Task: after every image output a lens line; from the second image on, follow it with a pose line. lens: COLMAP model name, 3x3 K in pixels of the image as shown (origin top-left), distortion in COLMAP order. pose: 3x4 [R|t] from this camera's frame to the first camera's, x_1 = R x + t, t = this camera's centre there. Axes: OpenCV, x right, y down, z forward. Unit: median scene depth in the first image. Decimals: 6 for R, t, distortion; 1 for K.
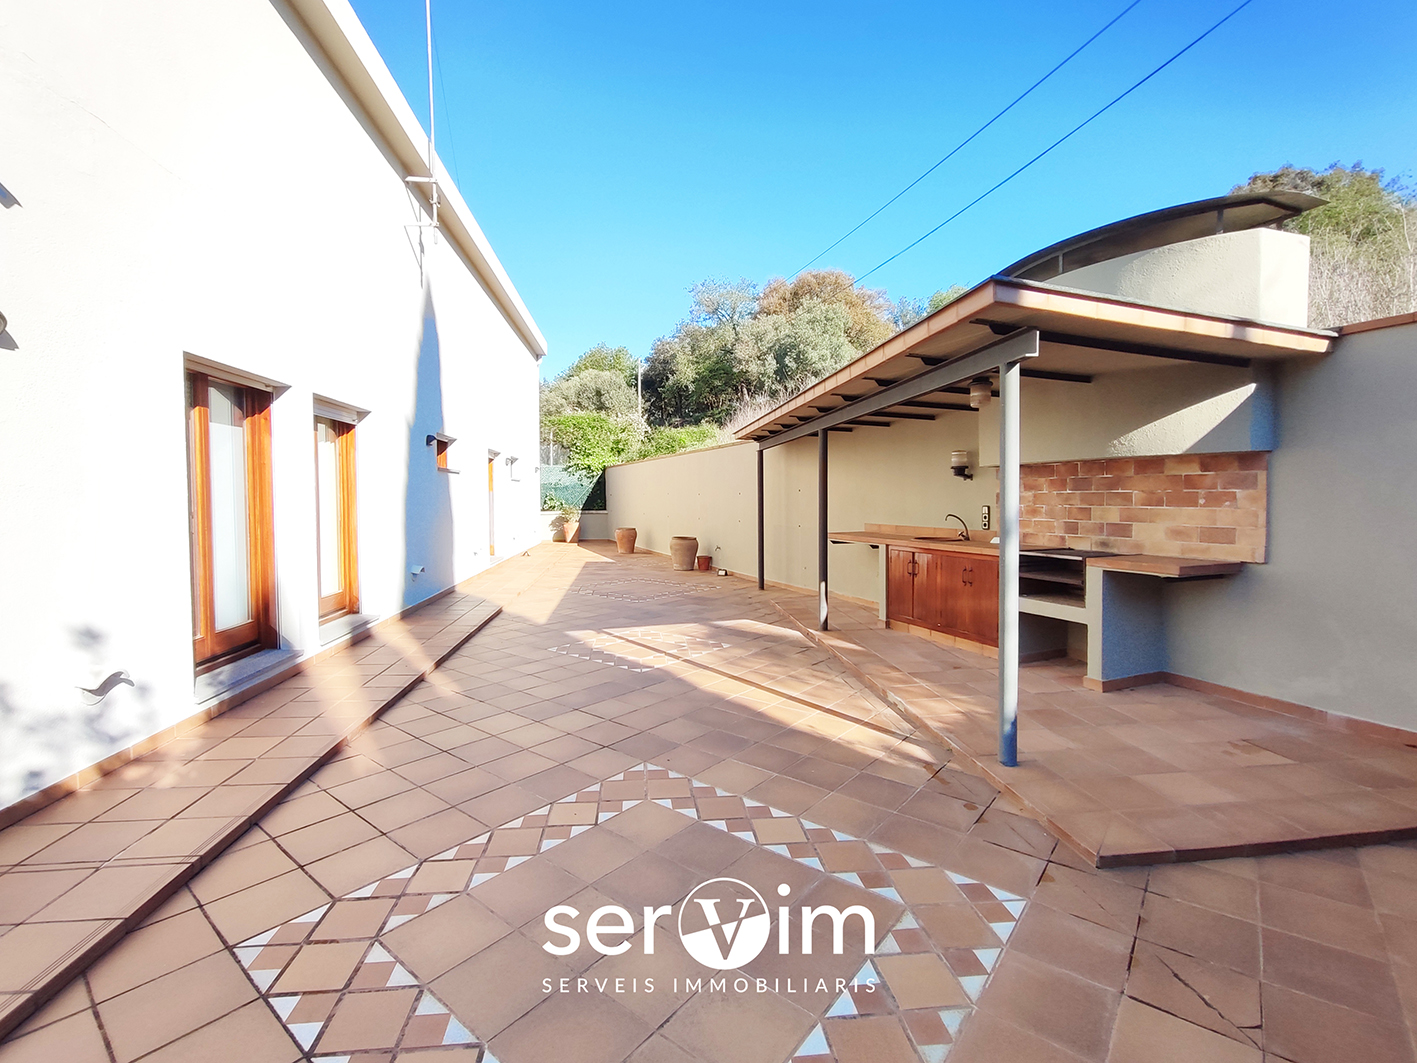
lens RADIAL K [[649.1, 0, 701.1], [0, 649.1, 518.2], [0, 0, 1]] dist [-0.016328, 0.012958]
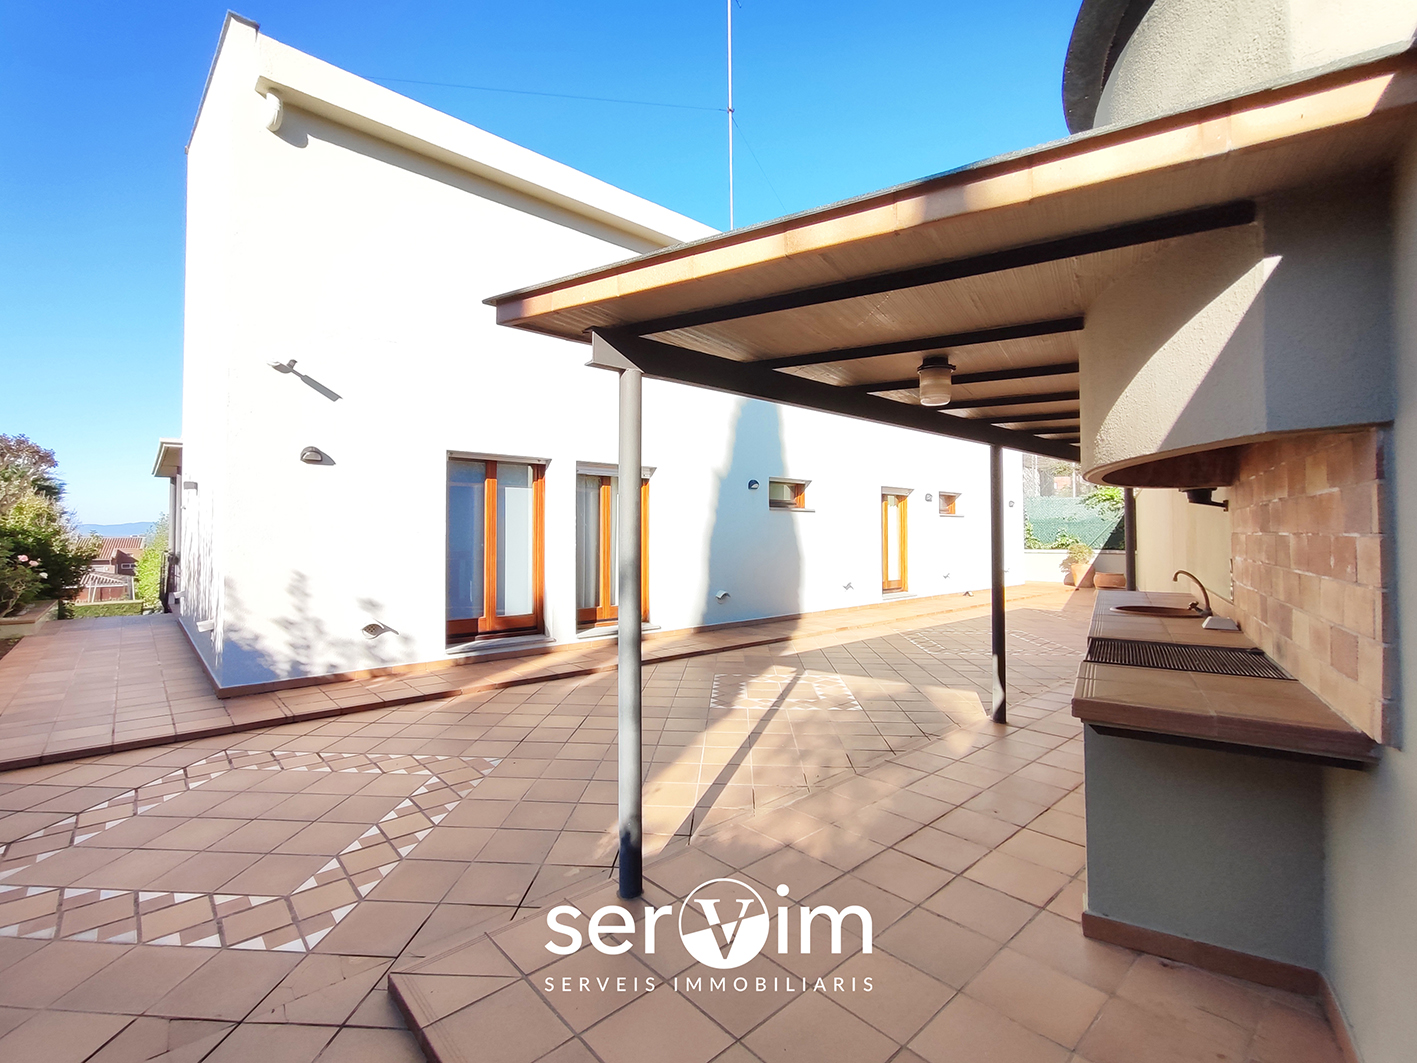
lens RADIAL K [[642.4, 0, 708.6], [0, 642.4, 521.4], [0, 0, 1]] dist [0.016174, -0.011291]
pose [[0.584987, -0.009733, -0.810984, 0.856811], [-0.029805, 0.998995, -0.033488, -0.025361], [0.810495, 0.043761, 0.584109, 0.456552]]
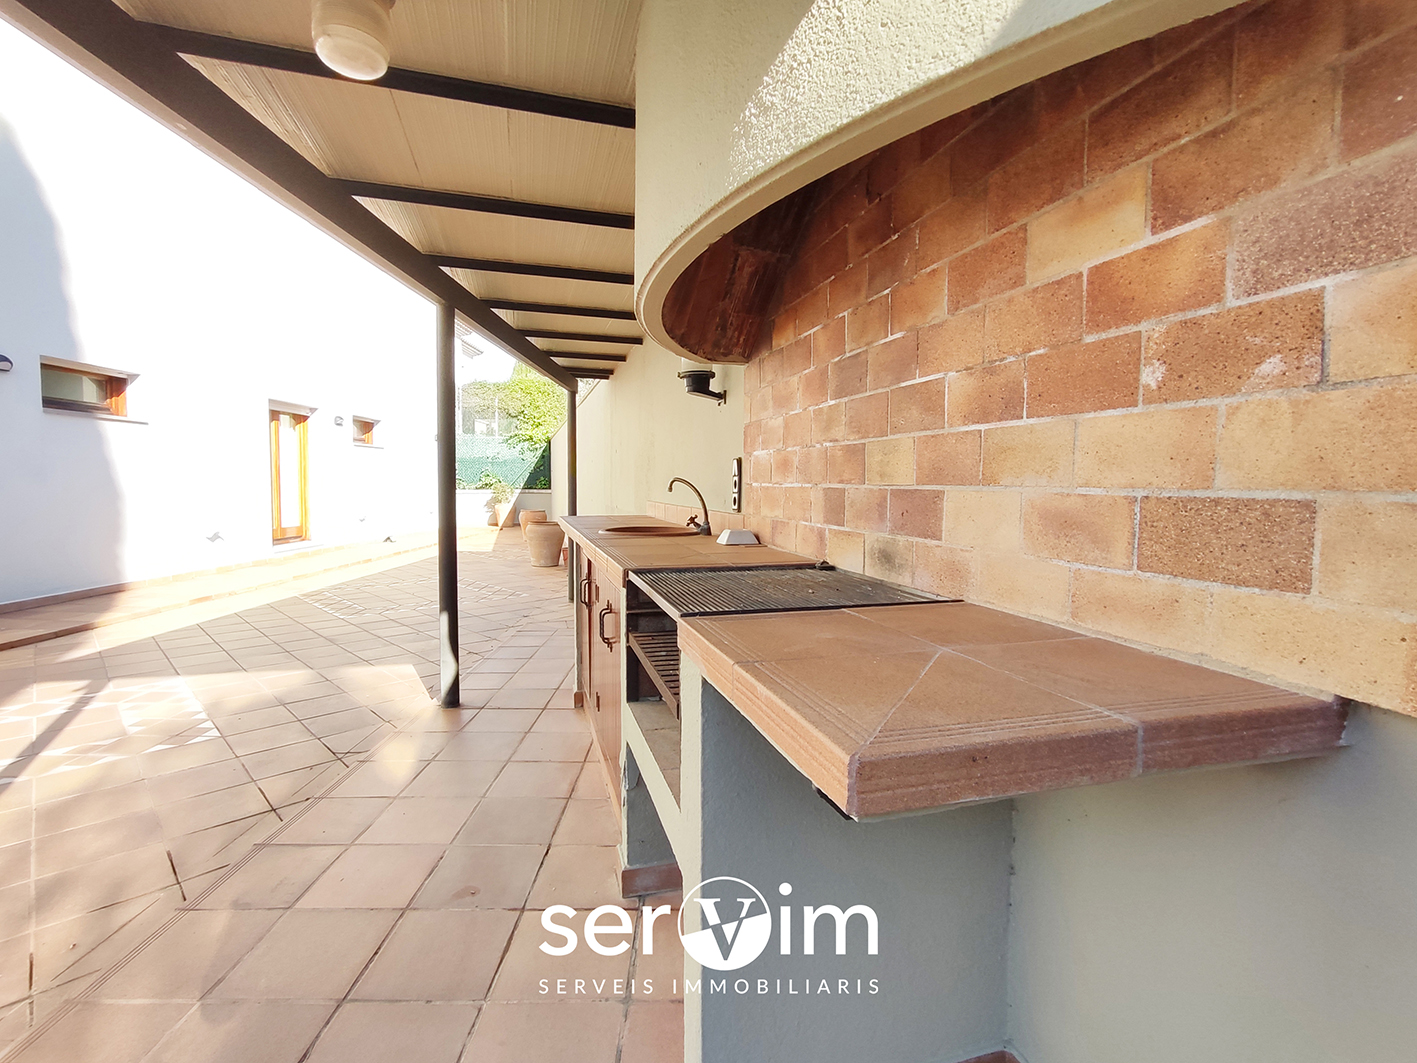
lens RADIAL K [[661.3, 0, 700.4], [0, 661.3, 520.0], [0, 0, 1]] dist [-0.023349, 0.013279]
pose [[0.993270, 0.017819, -0.114445, 0.644709], [-0.015217, 0.999606, 0.023569, 0.017829], [0.114820, -0.021669, 0.993150, 0.759022]]
